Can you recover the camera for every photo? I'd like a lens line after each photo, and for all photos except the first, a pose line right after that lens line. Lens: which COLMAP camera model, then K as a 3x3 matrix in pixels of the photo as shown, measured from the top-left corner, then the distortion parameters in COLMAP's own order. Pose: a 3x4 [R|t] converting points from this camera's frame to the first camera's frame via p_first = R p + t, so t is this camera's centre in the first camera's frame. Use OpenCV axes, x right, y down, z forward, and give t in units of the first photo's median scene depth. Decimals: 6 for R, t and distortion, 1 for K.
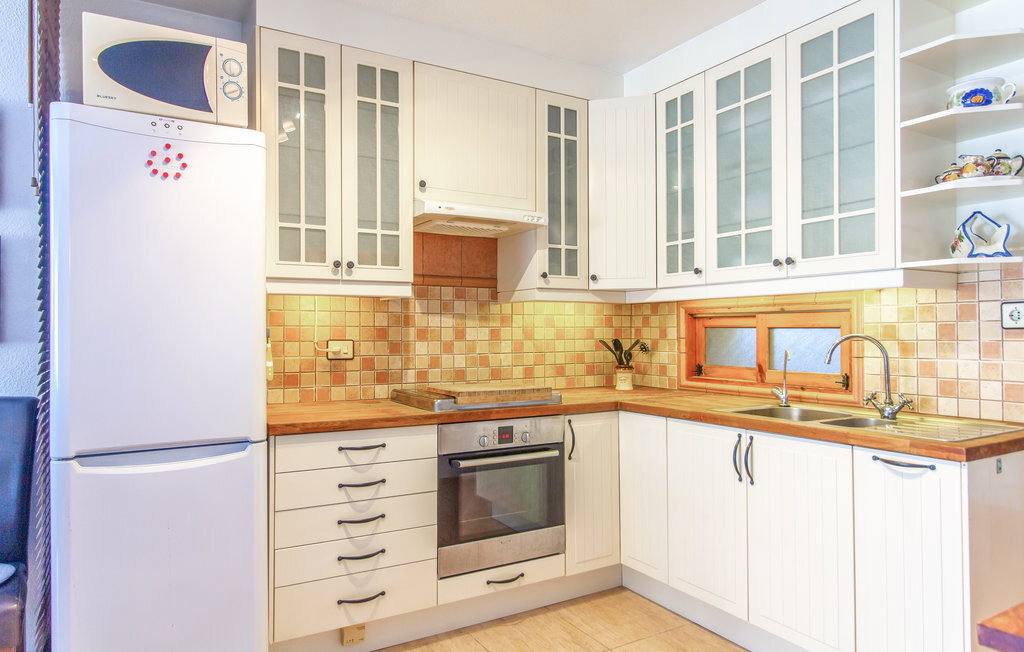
lens RADIAL K [[648.4, 0, 502.7], [0, 648.4, 327.0], [0, 0, 1]] dist [0.005185, -0.002346]
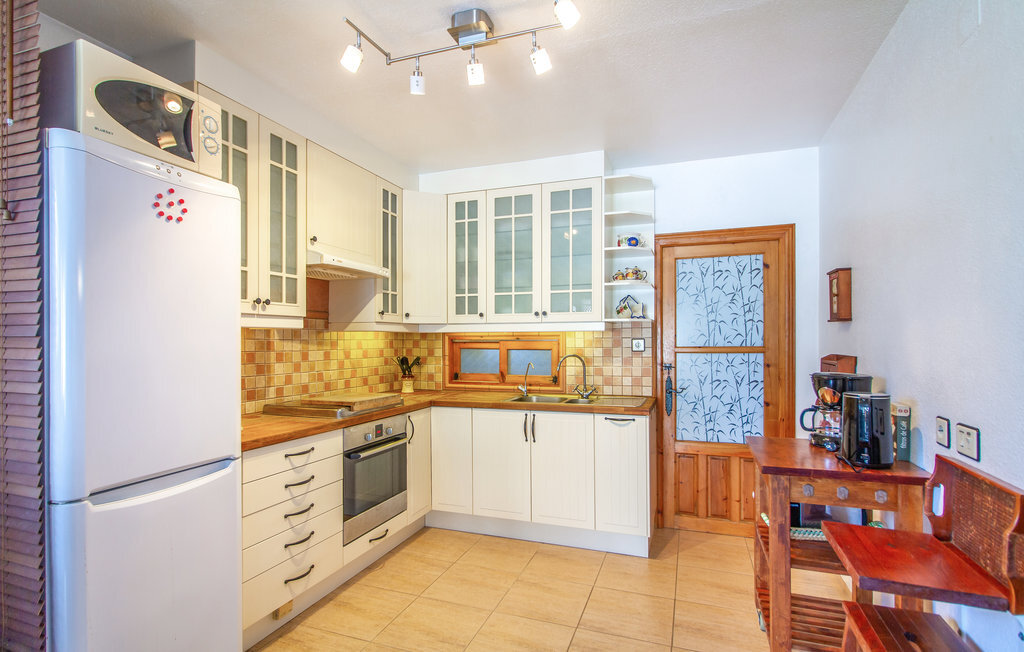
lens RADIAL K [[500.2, 0, 509.1], [0, 500.2, 341.6], [0, 0, 1]] dist [0.001671, -0.002614]
pose [[0.771756, 0.000333, 0.635919, -0.491136], [-0.004315, 0.999980, 0.004713, -0.030485], [-0.635904, -0.006382, 0.771742, 0.011917]]
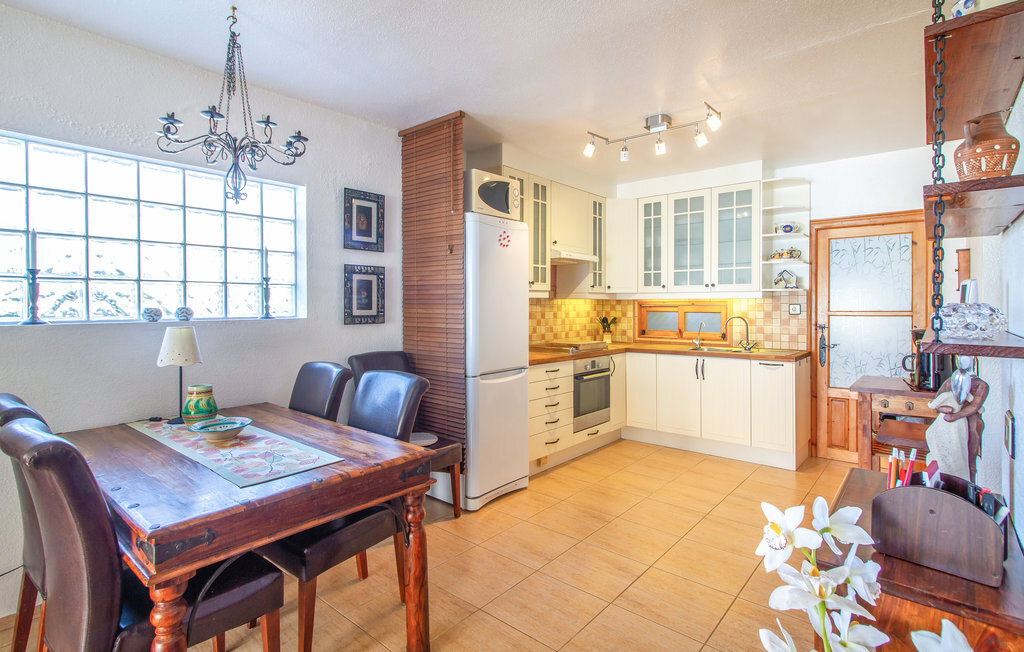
lens RADIAL K [[504.0, 0, 510.1], [0, 504.0, 307.5], [0, 0, 1]] dist [0.007034, -0.002361]
pose [[0.943857, 0.001000, 0.330352, -0.848999], [-0.004793, 0.999932, 0.010668, -0.036251], [-0.330319, -0.011652, 0.943797, -0.480706]]
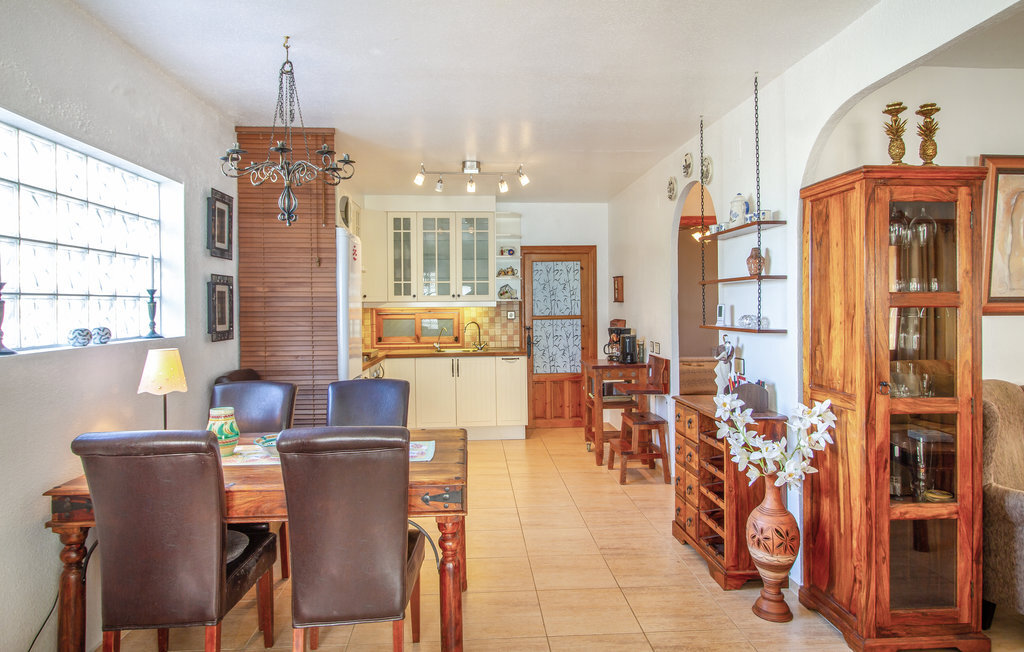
lens RADIAL K [[607.4, 0, 515.2], [0, 607.4, 308.7], [0, 0, 1]] dist [-0.006709, -0.000757]
pose [[0.444727, -0.004977, 0.895652, -1.743700], [0.001985, 0.999988, 0.004572, -0.056731], [-0.895664, -0.000255, 0.444731, -0.358391]]
